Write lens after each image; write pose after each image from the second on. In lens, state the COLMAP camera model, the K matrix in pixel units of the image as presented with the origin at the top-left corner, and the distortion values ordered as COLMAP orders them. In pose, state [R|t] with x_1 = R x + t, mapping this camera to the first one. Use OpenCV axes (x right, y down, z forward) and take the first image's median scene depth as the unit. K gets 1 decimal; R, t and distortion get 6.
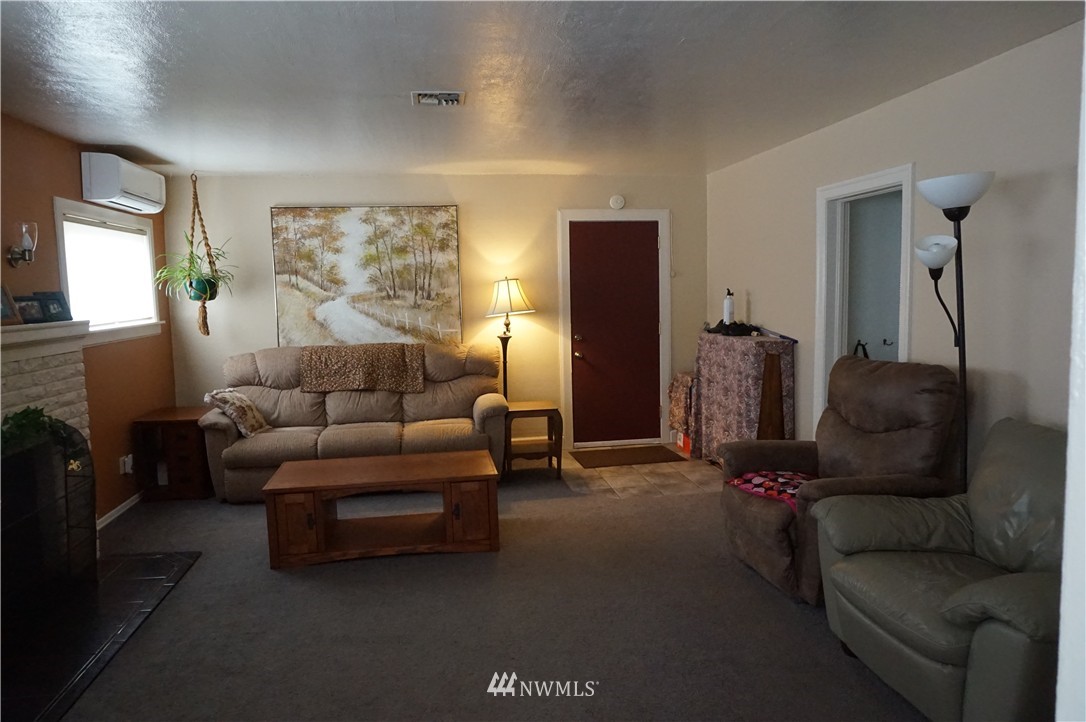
lens RADIAL K [[727.9, 0, 544.4], [0, 727.9, 359.1], [0, 0, 1]] dist [-0.054002, 0.031263]
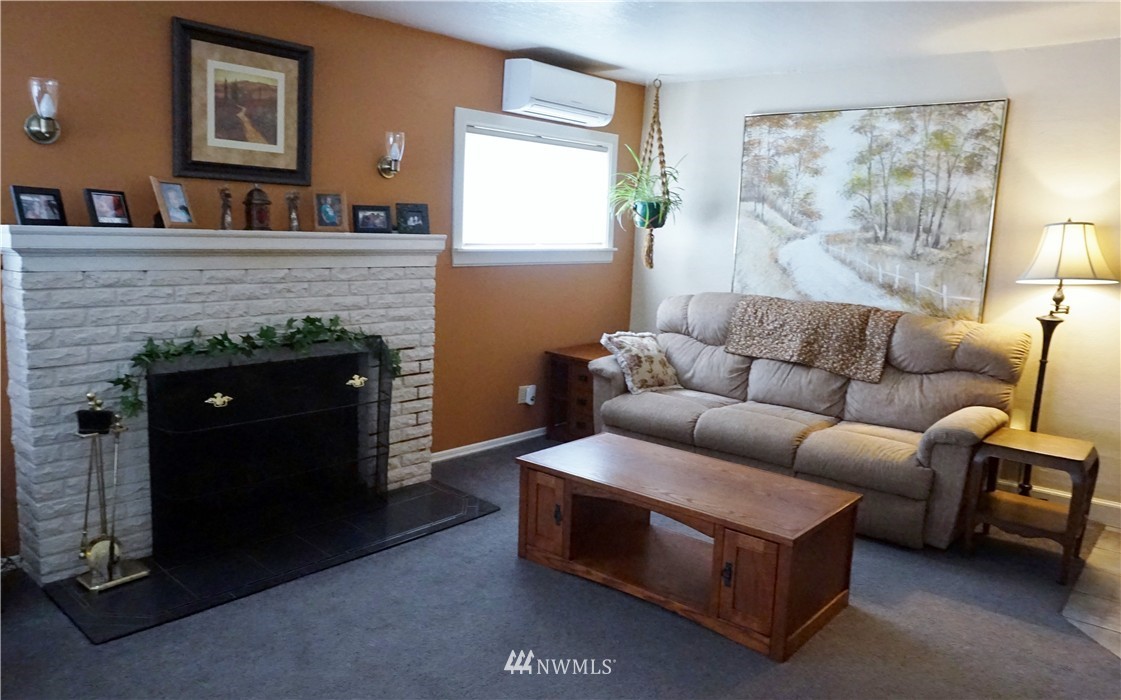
lens RADIAL K [[787.6, 0, 559.2], [0, 787.6, 346.8], [0, 0, 1]] dist [-0.031683, 0.013201]
pose [[0.637929, 0.165422, -0.752118, 0.182364], [-0.127949, 0.985849, 0.108306, -0.028022], [0.759392, 0.027141, 0.650068, 0.296763]]
